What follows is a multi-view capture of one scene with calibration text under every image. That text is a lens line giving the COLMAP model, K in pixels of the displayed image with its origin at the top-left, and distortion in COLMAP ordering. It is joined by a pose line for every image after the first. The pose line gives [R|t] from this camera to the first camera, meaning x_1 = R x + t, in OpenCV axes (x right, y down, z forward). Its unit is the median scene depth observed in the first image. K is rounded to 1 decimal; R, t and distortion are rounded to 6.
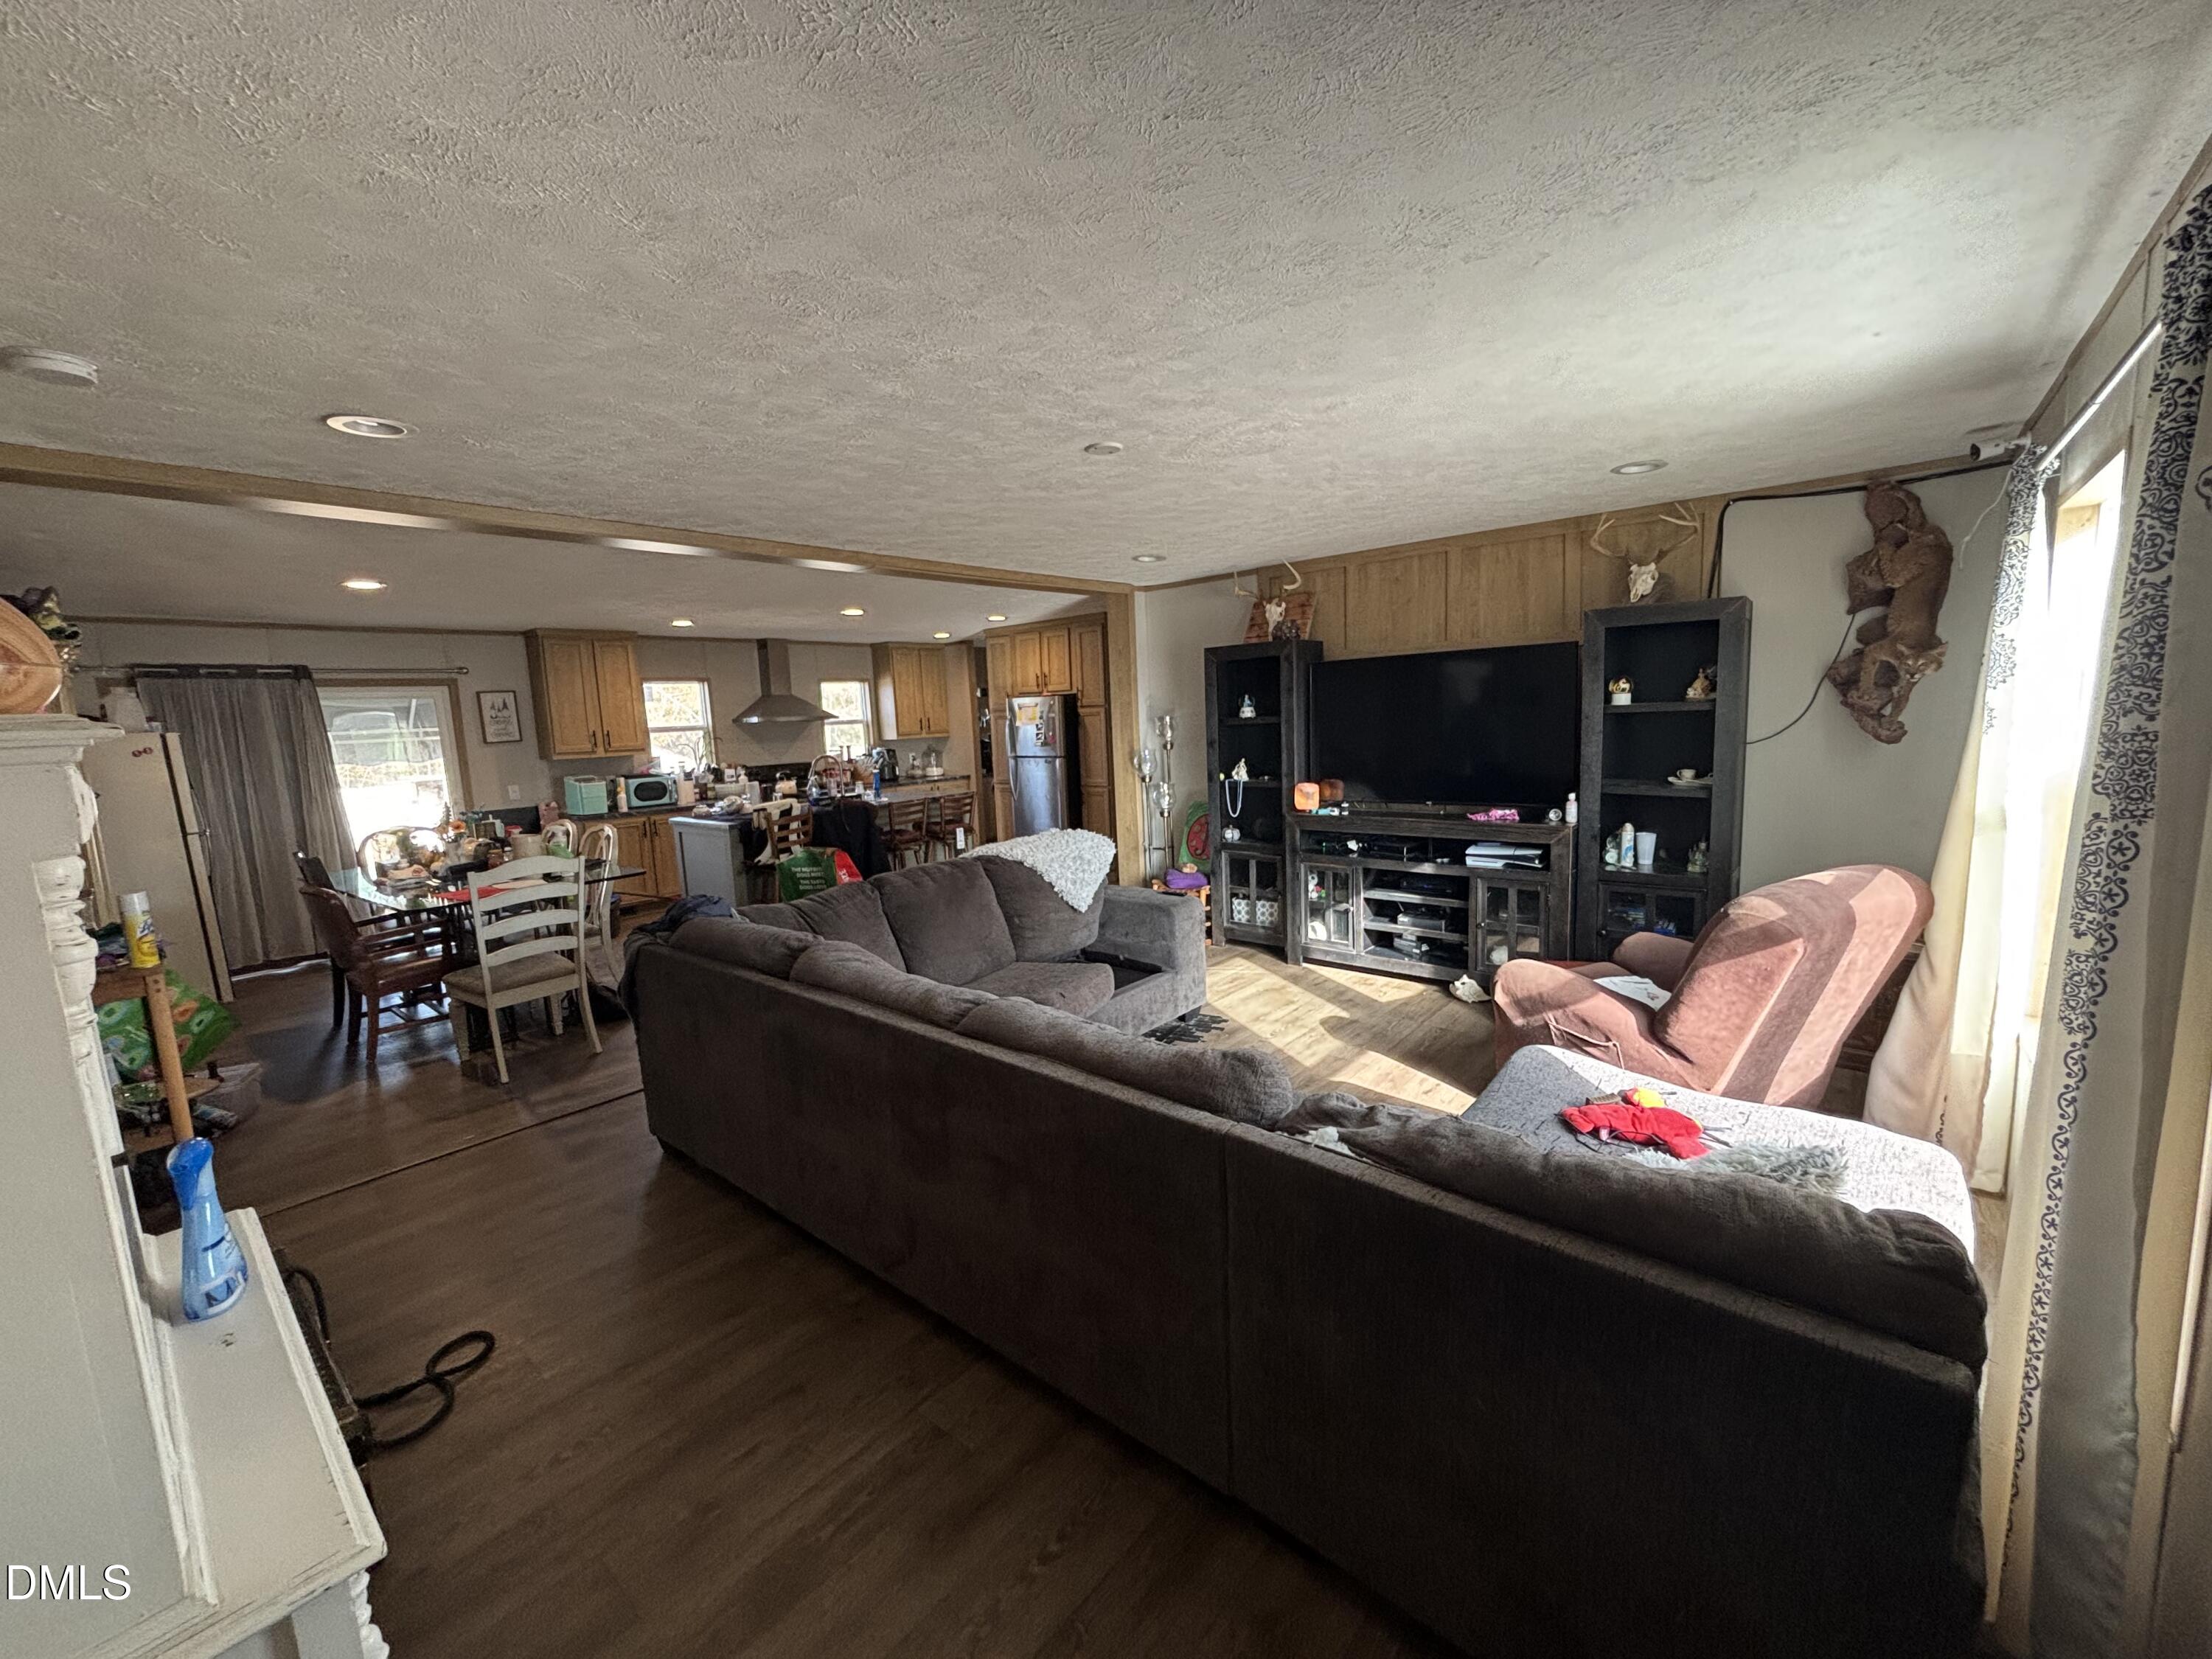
lens RADIAL K [[890.2, 0, 1104.9], [0, 890.2, 824.2], [0, 0, 1]] dist [-0.000629, -0.000127]
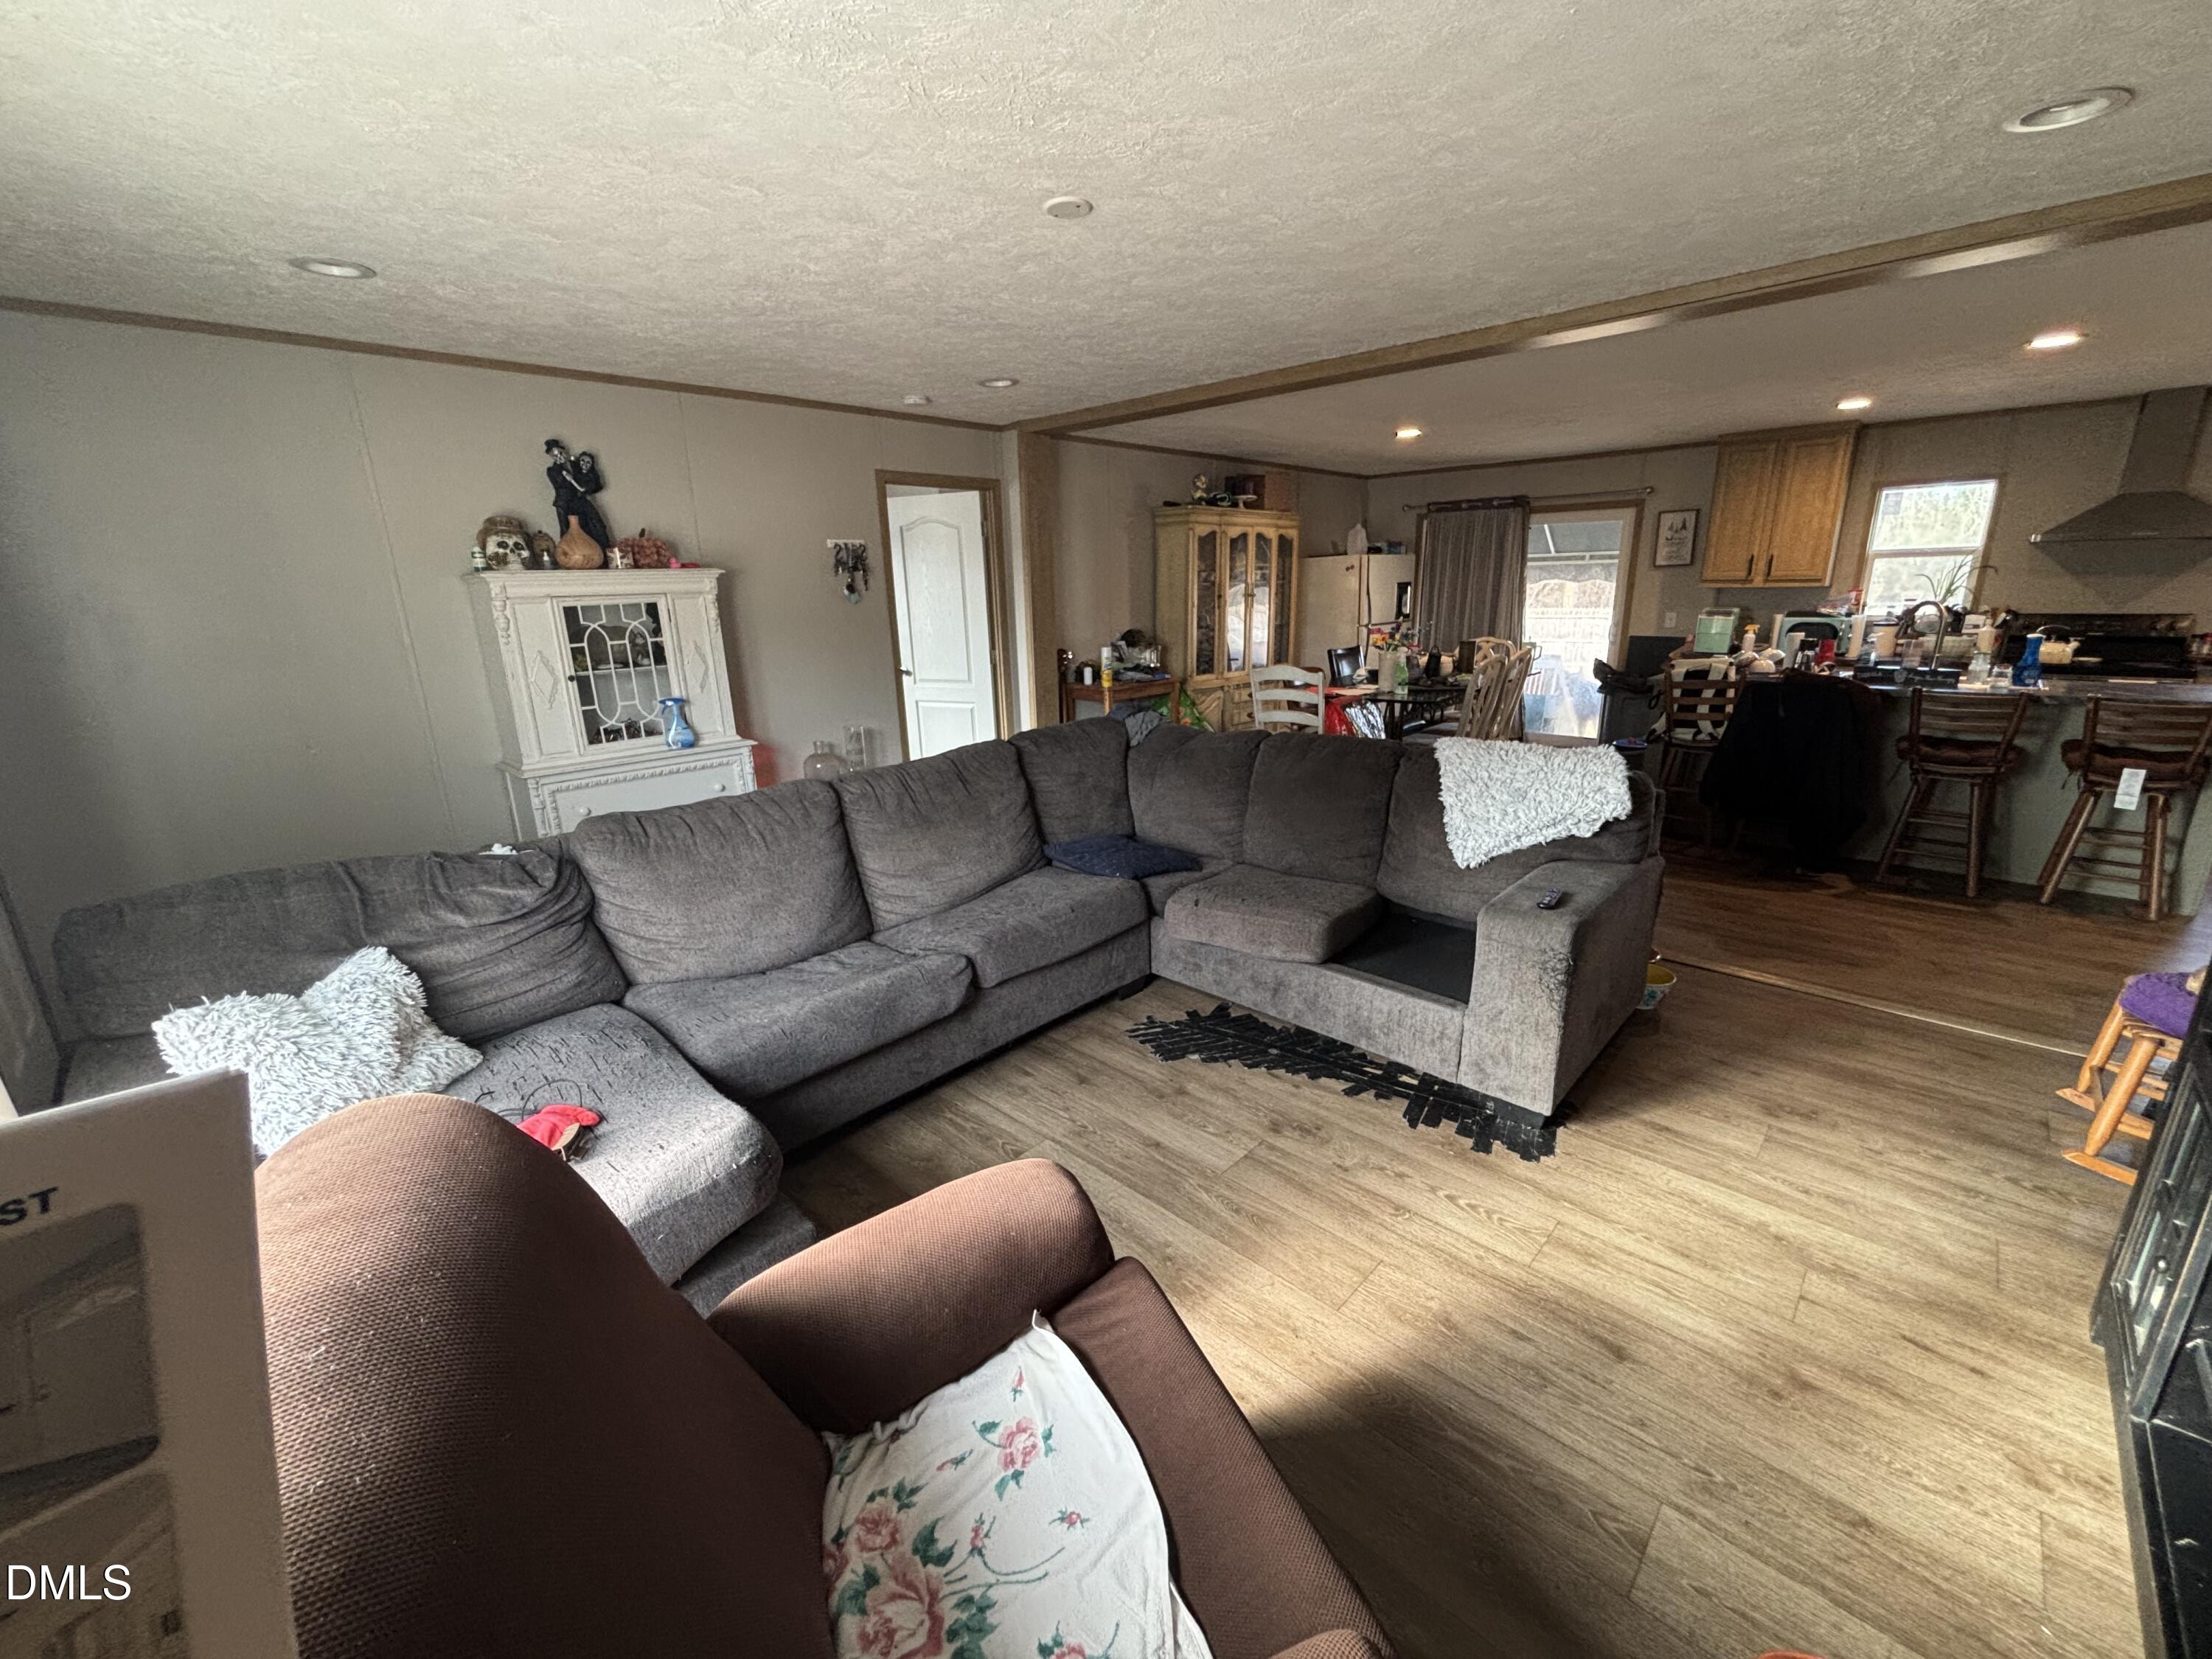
lens RADIAL K [[890.2, 0, 1104.9], [0, 890.2, 824.2], [0, 0, 1]] dist [-0.000629, -0.000127]
pose [[-0.051456, 0.304167, -0.951228, 0.422507], [-0.101856, 0.945925, 0.307980, -0.073771], [0.993467, 0.112736, -0.017693, 0.527575]]
